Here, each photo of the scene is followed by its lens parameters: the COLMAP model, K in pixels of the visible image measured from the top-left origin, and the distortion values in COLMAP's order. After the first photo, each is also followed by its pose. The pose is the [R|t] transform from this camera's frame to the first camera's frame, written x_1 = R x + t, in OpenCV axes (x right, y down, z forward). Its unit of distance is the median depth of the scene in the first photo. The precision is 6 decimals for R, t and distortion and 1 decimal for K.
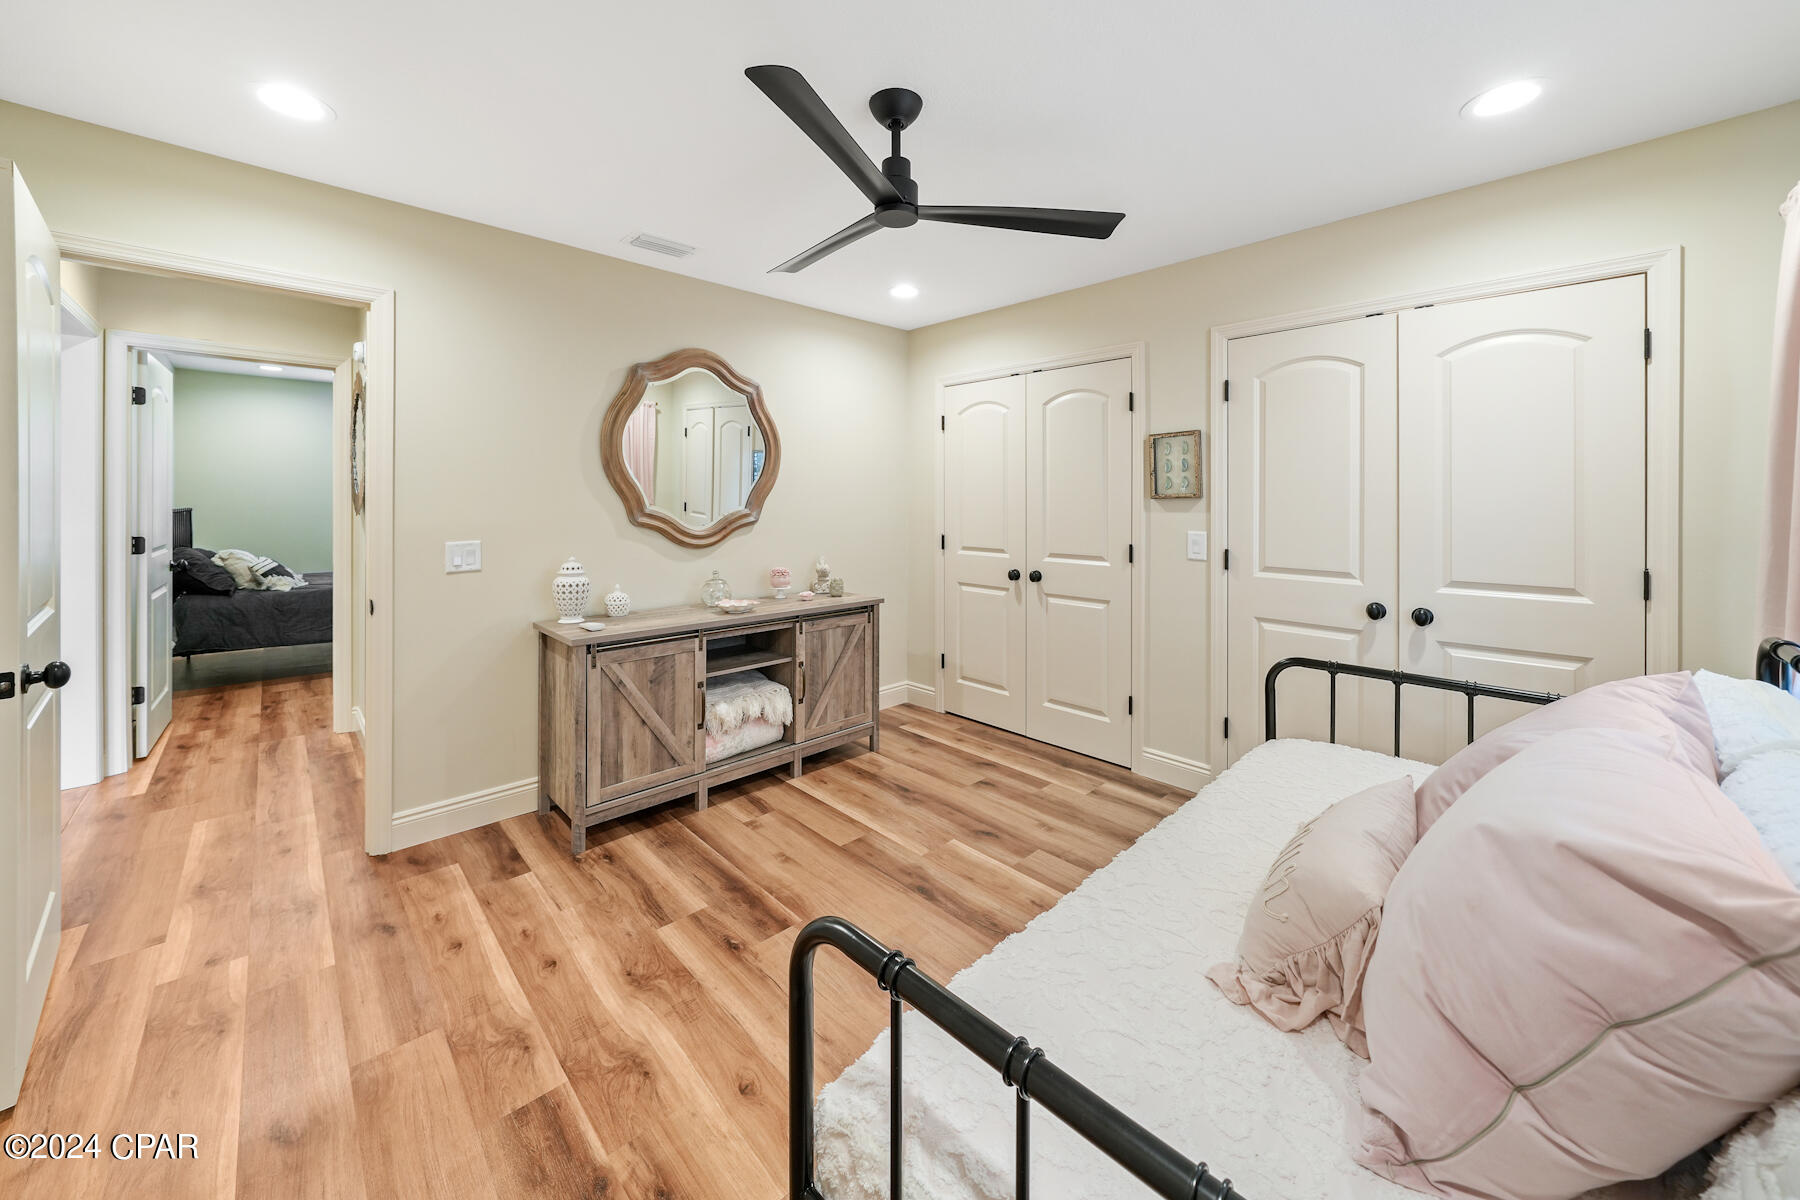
lens RADIAL K [[650.0, 0, 900.0], [0, 650.0, 600.0], [0, 0, 1]] dist [0.000111, -0.000046]
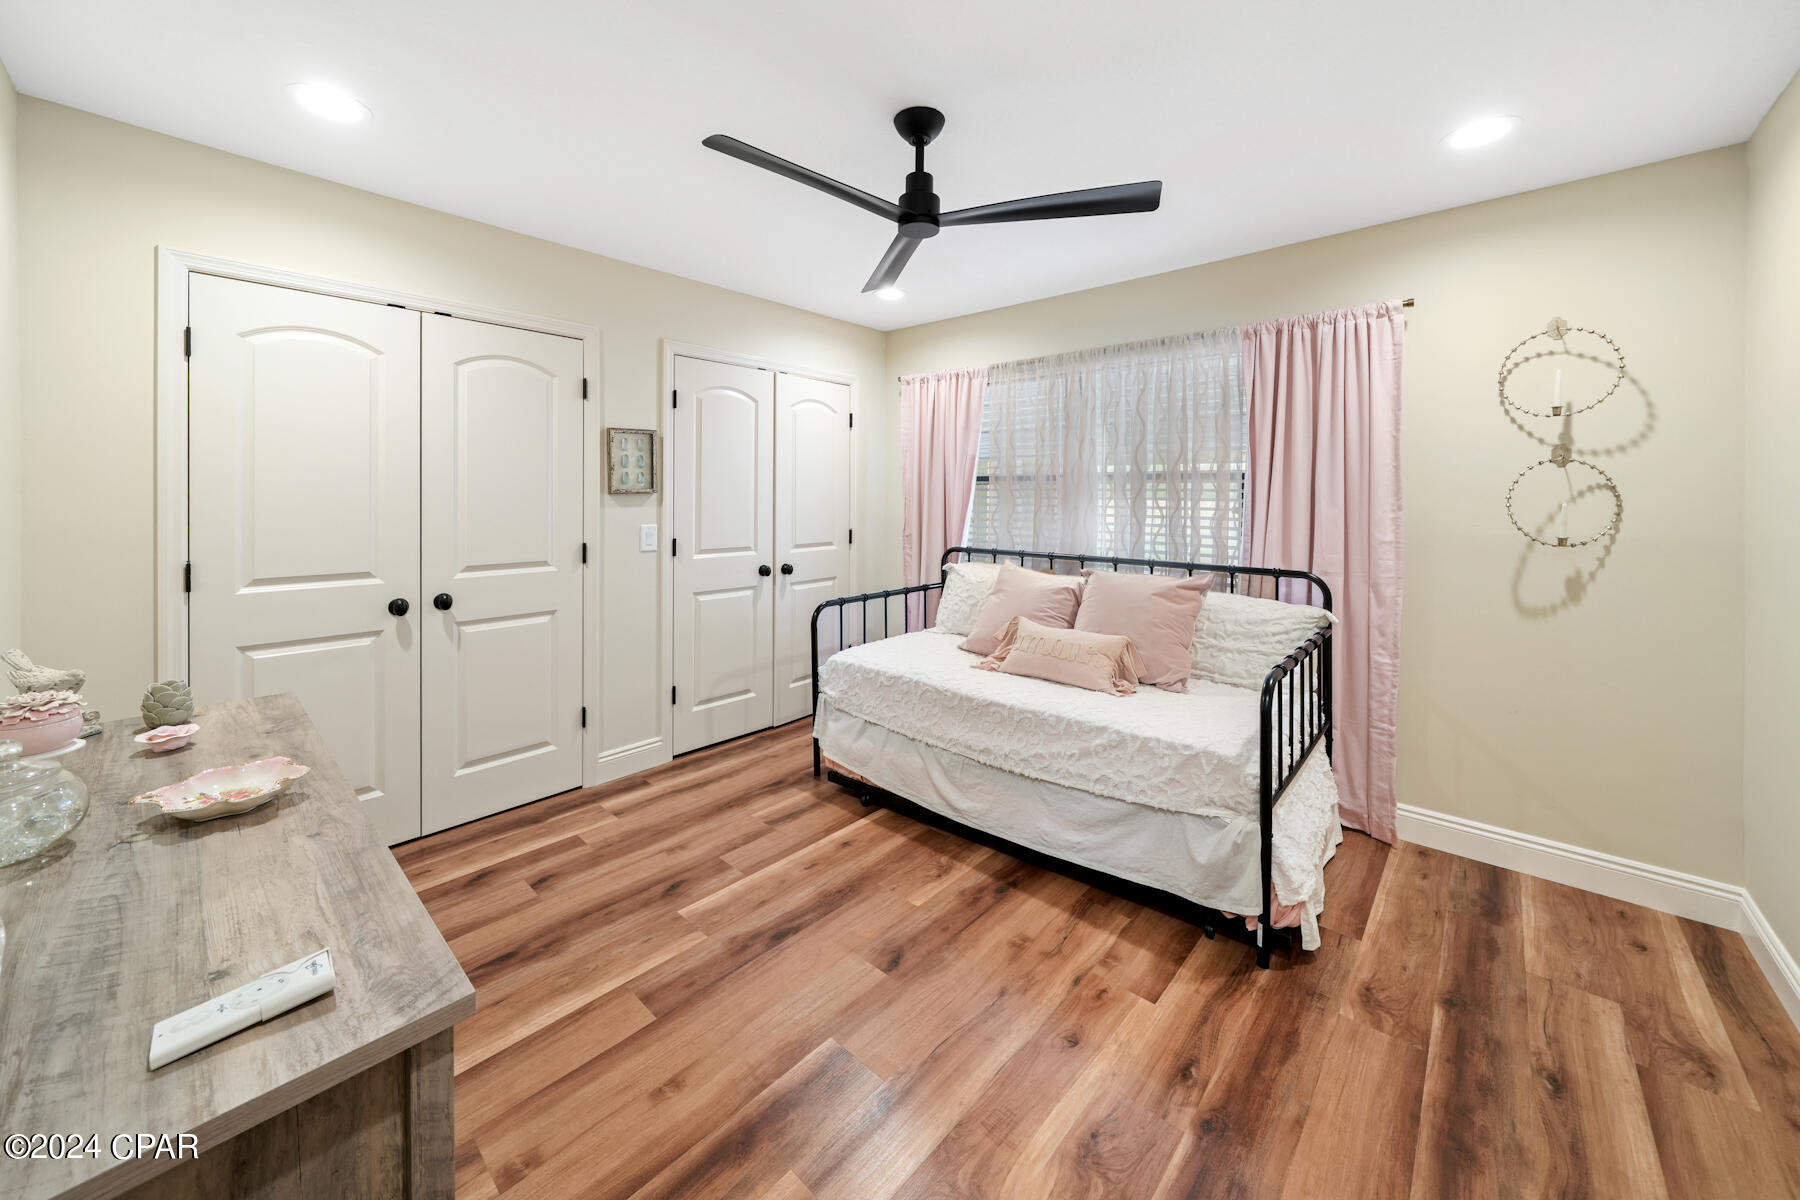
lens RADIAL K [[645.1, 0, 893.8], [0, 645.1, 591.7], [0, 0, 1]] dist [-0.001638, -0.000140]
pose [[-0.056575, -0.149481, 0.987145, -0.692536], [0.147724, 0.976592, 0.156349, -0.113972], [-0.987409, 0.154671, -0.033169, 0.718775]]
